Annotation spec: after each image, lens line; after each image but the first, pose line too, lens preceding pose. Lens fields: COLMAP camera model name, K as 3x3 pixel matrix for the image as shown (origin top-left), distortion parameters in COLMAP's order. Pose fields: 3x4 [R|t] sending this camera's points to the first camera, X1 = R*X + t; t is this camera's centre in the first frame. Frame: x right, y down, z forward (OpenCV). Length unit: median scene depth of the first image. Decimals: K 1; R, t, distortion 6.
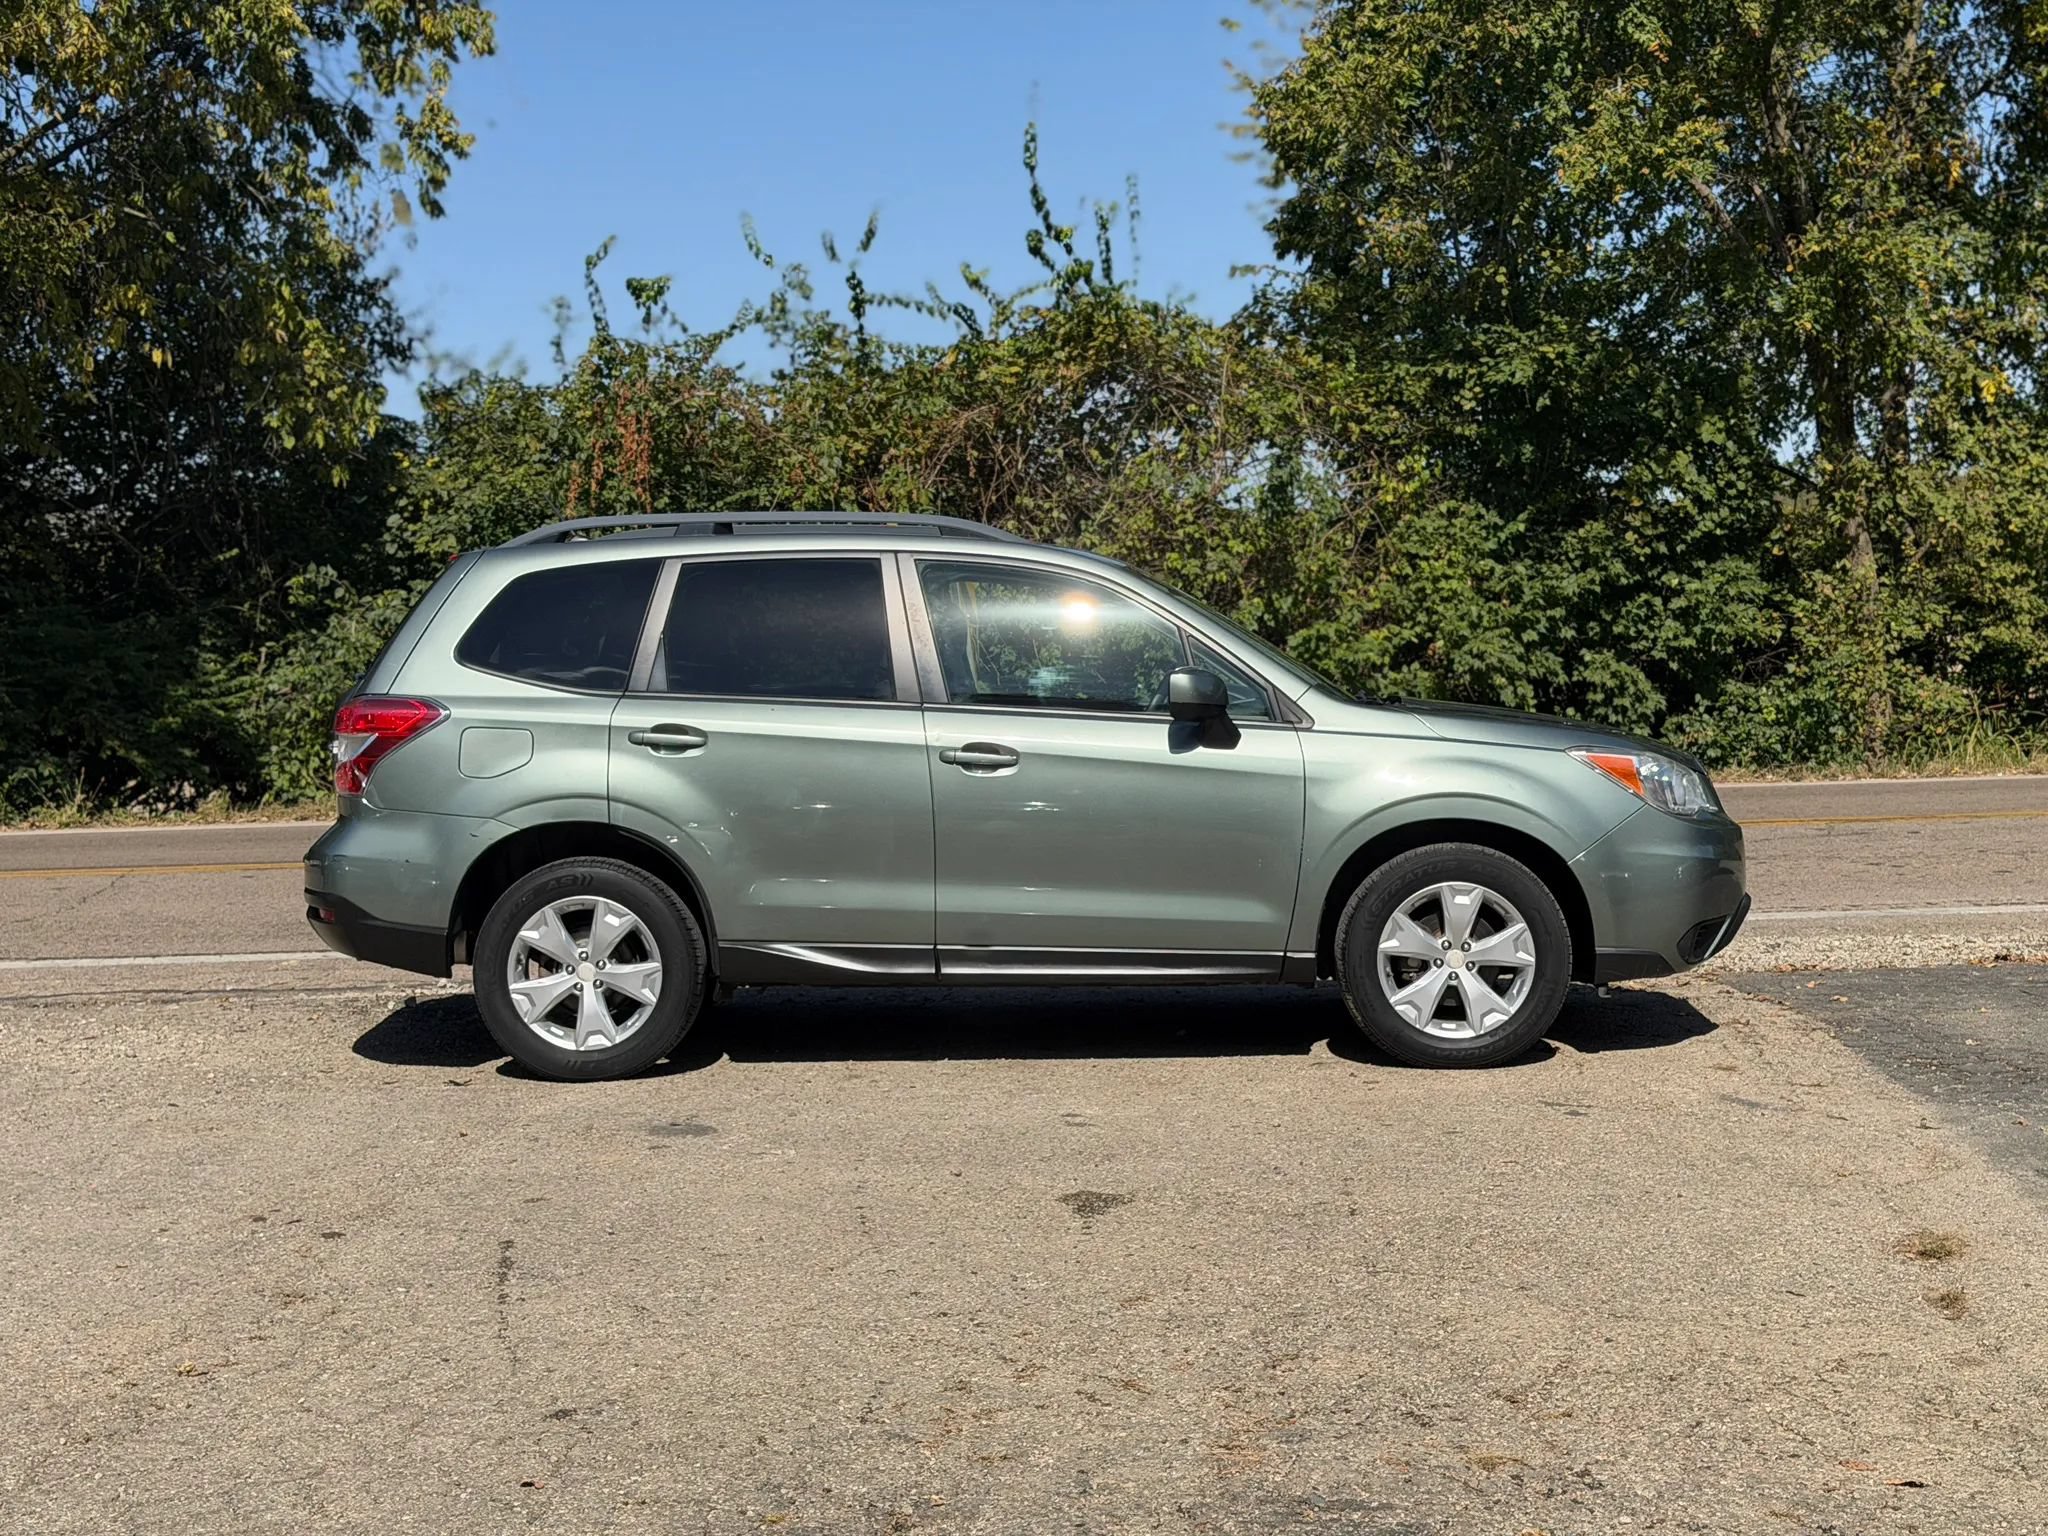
lens RADIAL K [[2844.9, 0, 1024.8], [0, 2844.9, 787.8], [0, 0, 1]] dist [0.120178, 0.000000]
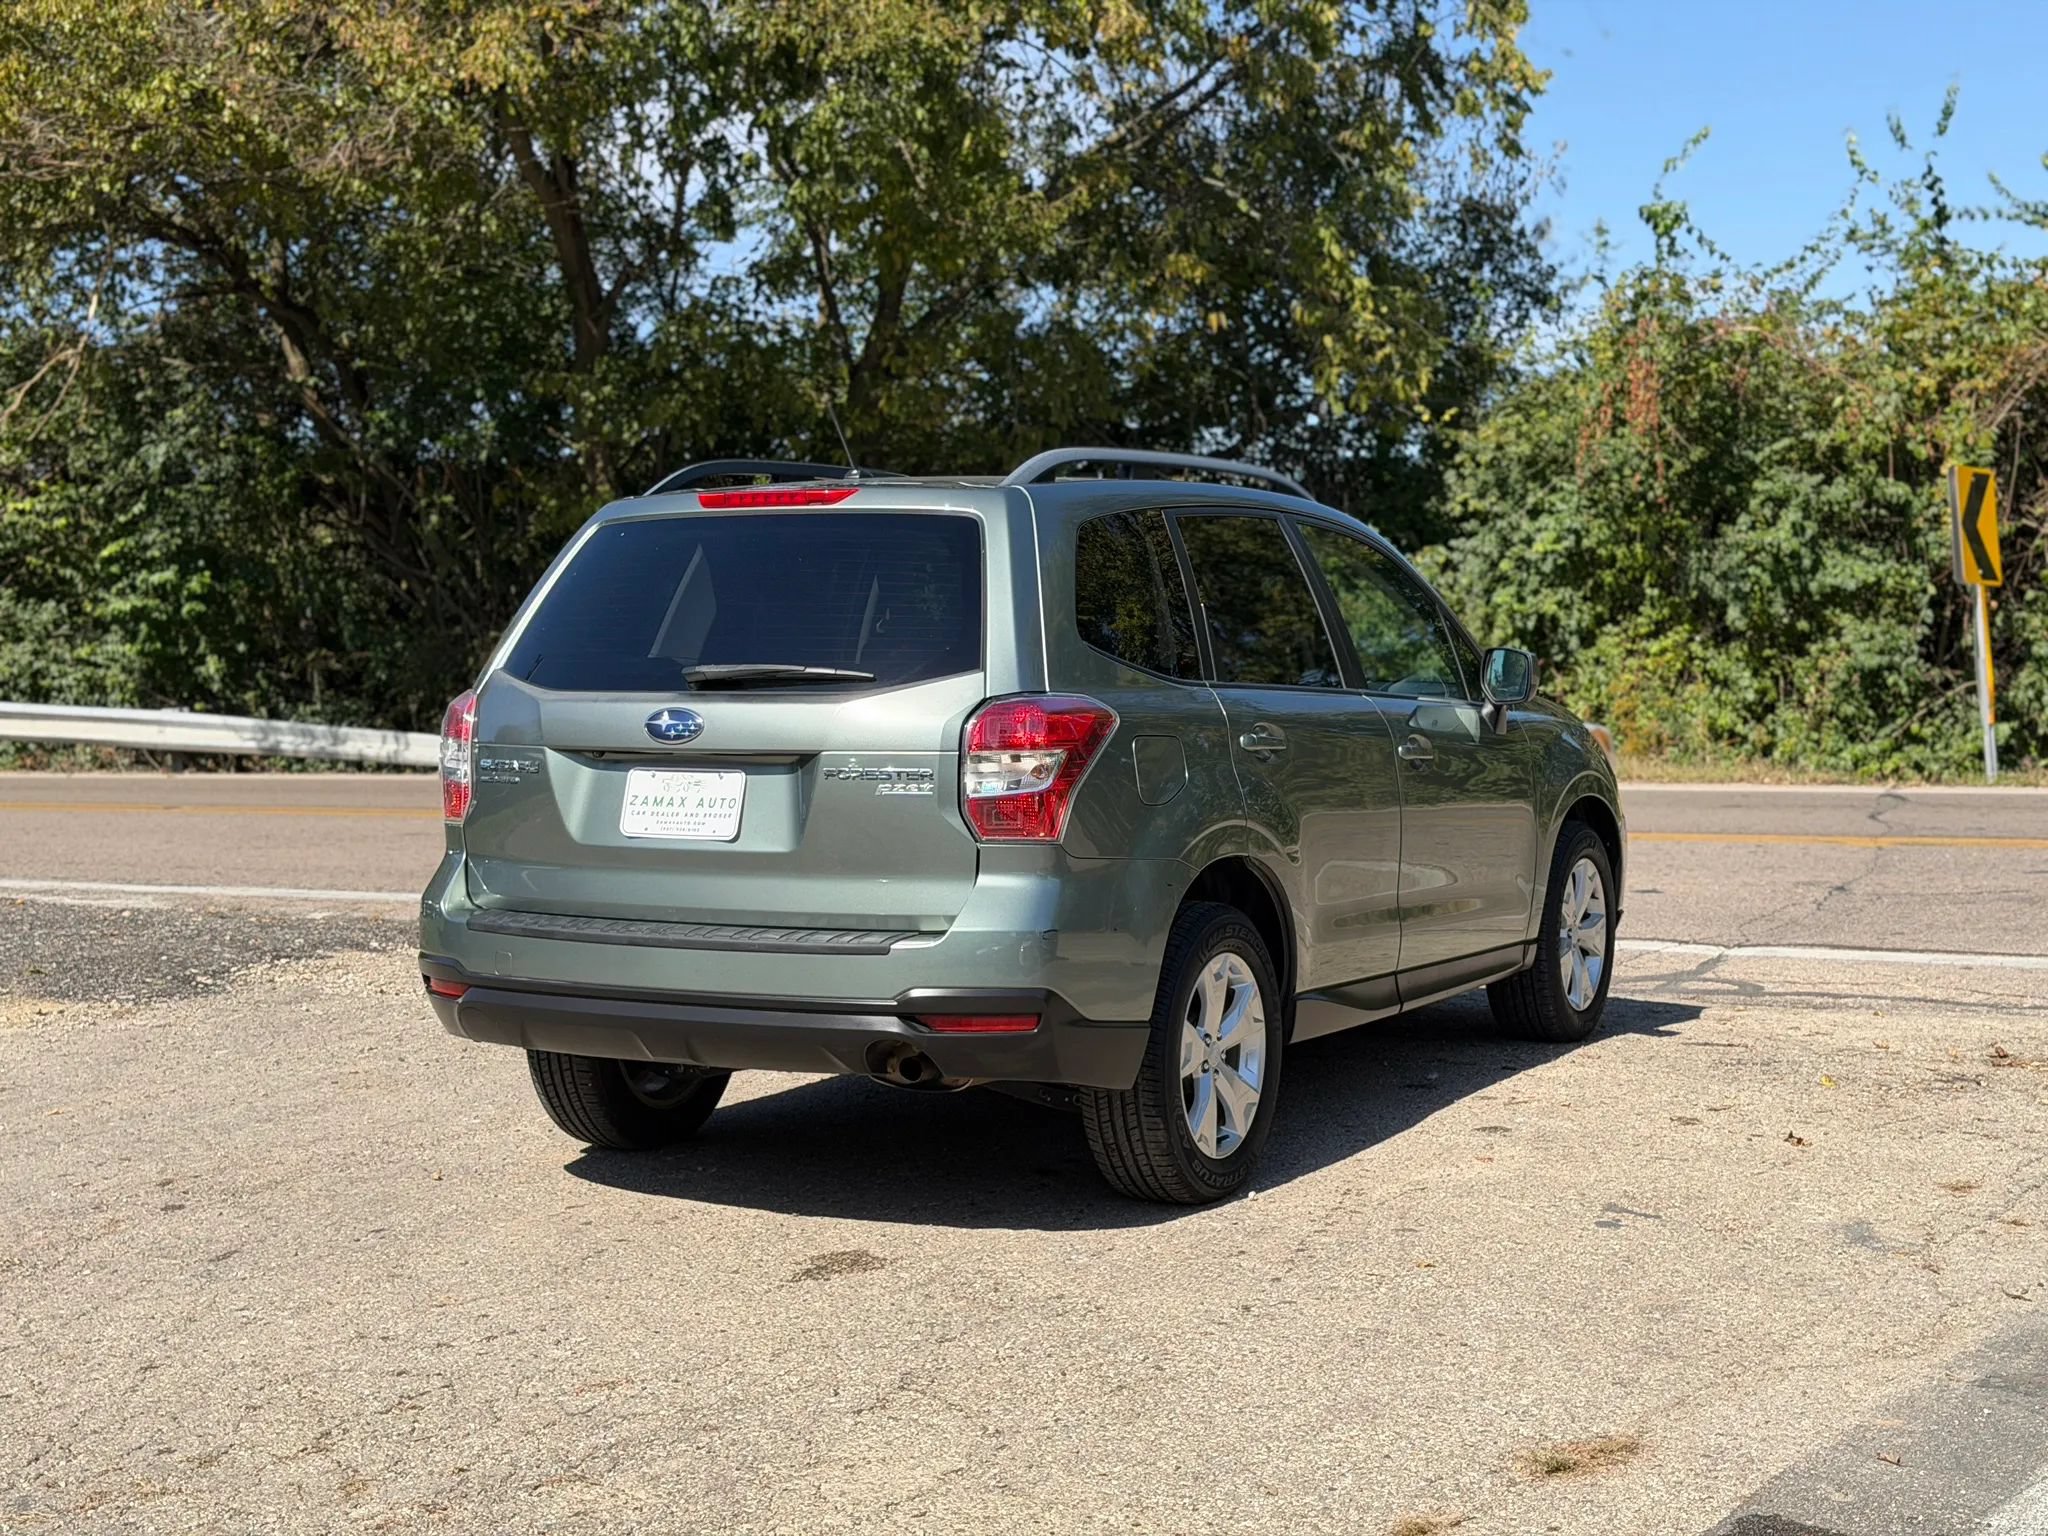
lens RADIAL K [[2844.9, 0, 1010.9], [0, 2844.9, 788.5], [0, 0, 1]] dist [0.120178, 0.000000]
pose [[0.868681, 0.037683, -0.493936, 0.141996], [-0.028722, 0.999256, 0.025722, -0.007347], [0.494538, -0.008157, 0.869118, 0.073689]]
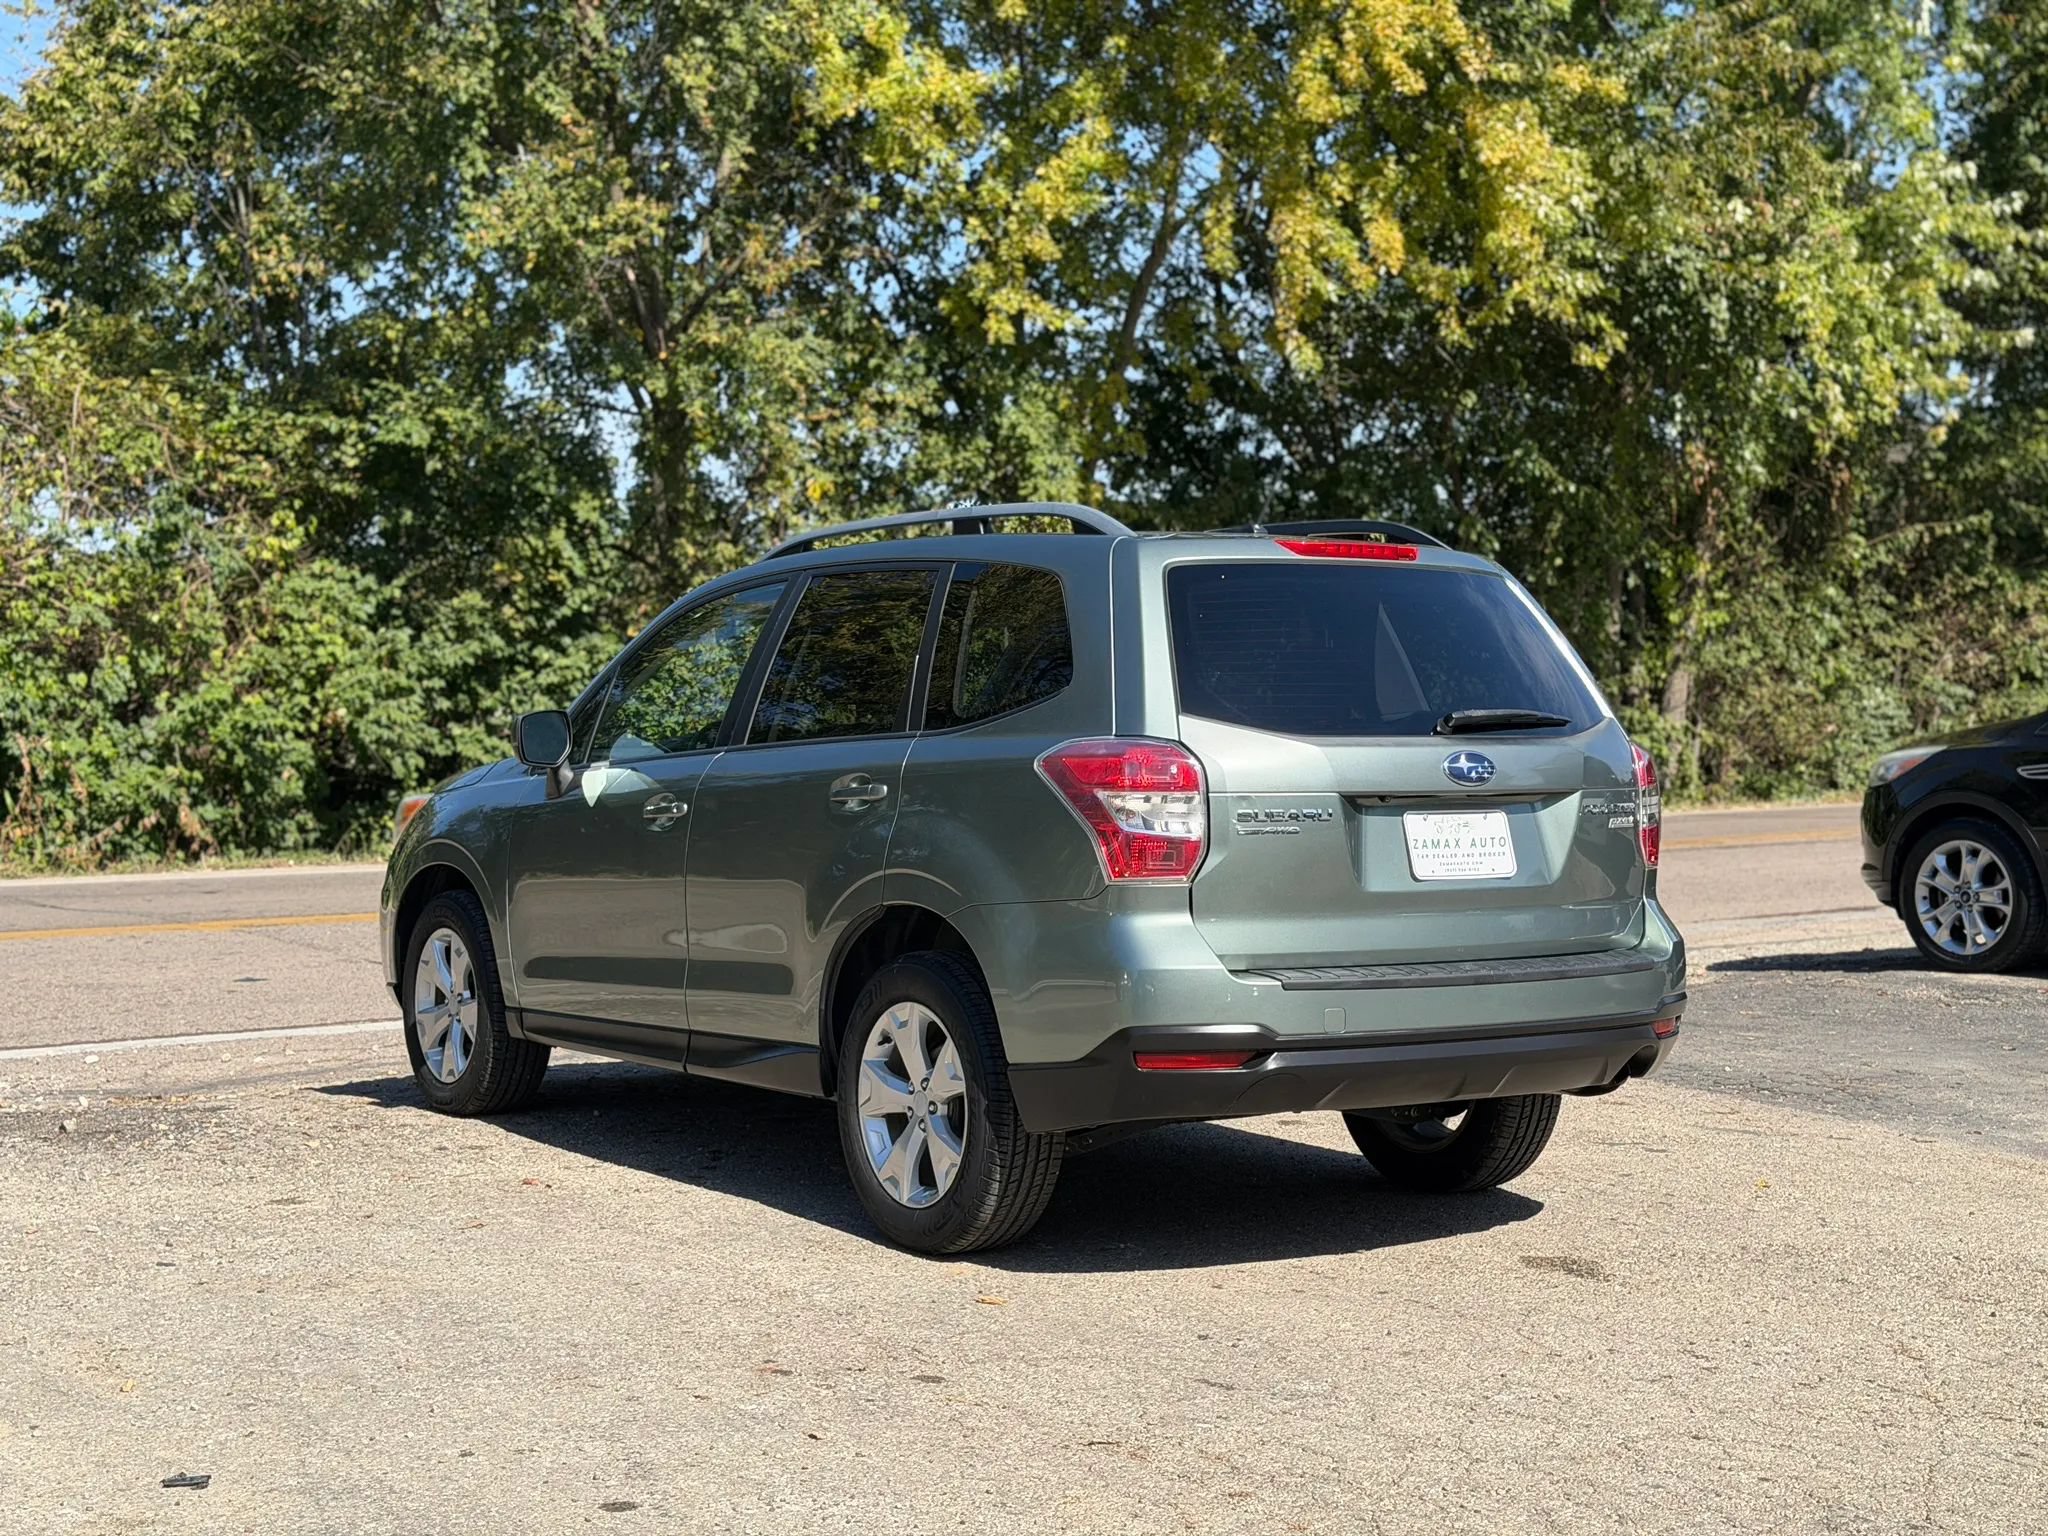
lens RADIAL K [[2844.9, 0, 1030.7], [0, 2844.9, 776.6], [0, 0, 1]] dist [0.120178, 0.000000]
pose [[0.829859, 0.010075, 0.557881, -0.186718], [0.009319, 0.999447, -0.031912, 0.003122], [-0.557895, 0.031681, 0.829307, 0.085286]]
